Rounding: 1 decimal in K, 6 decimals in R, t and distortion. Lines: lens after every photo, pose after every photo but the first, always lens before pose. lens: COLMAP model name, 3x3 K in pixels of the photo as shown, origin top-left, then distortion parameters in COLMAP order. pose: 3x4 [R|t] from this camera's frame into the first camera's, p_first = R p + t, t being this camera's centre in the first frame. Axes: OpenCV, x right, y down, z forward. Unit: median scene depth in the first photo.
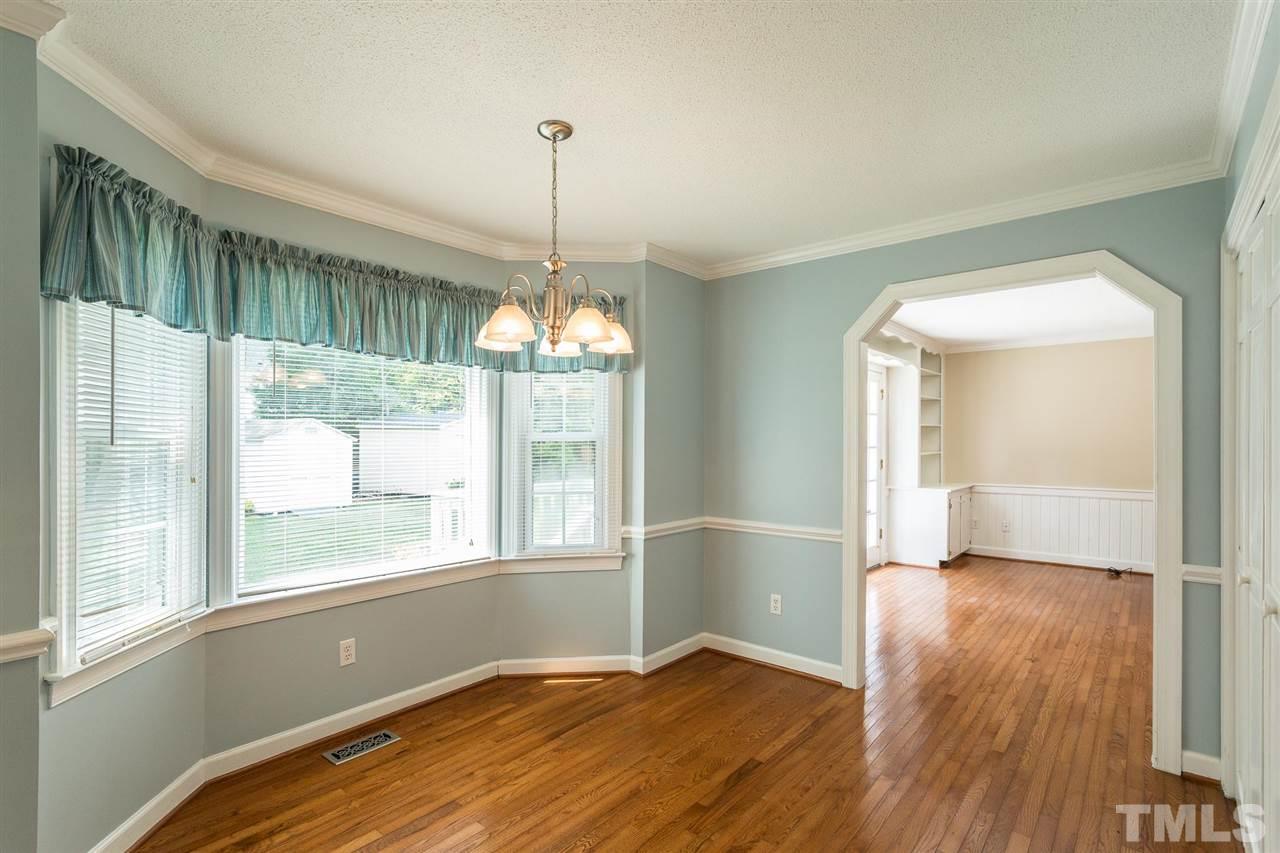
lens RADIAL K [[612.8, 0, 638.9], [0, 612.8, 433.7], [0, 0, 1]] dist [0.002465, -0.000327]
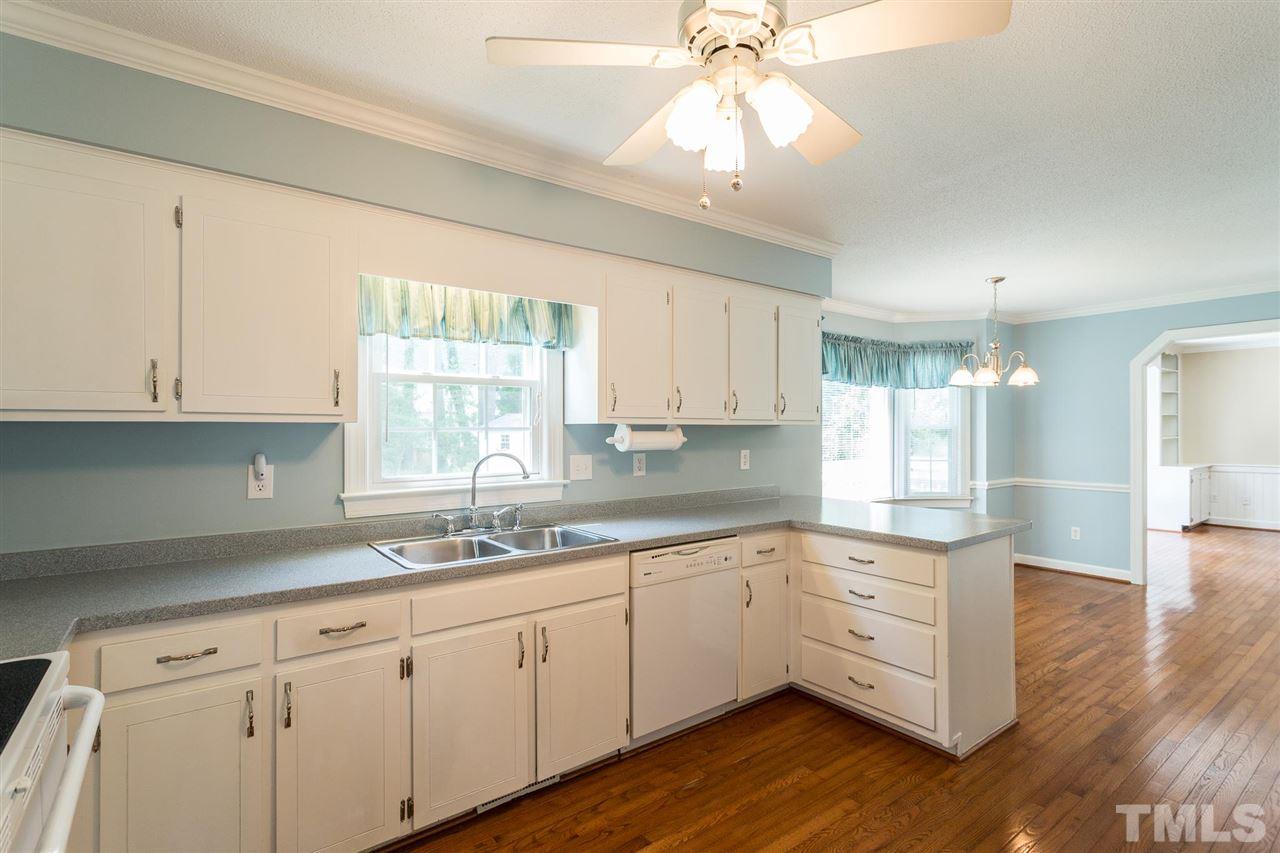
lens RADIAL K [[612.8, 0, 633.9], [0, 612.8, 418.5], [0, 0, 1]] dist [0.002465, -0.000327]
pose [[0.973172, -0.008206, -0.229934, -0.526837], [0.007313, 0.999962, -0.004734, -0.014862], [0.229964, 0.002925, 0.973195, -0.804074]]
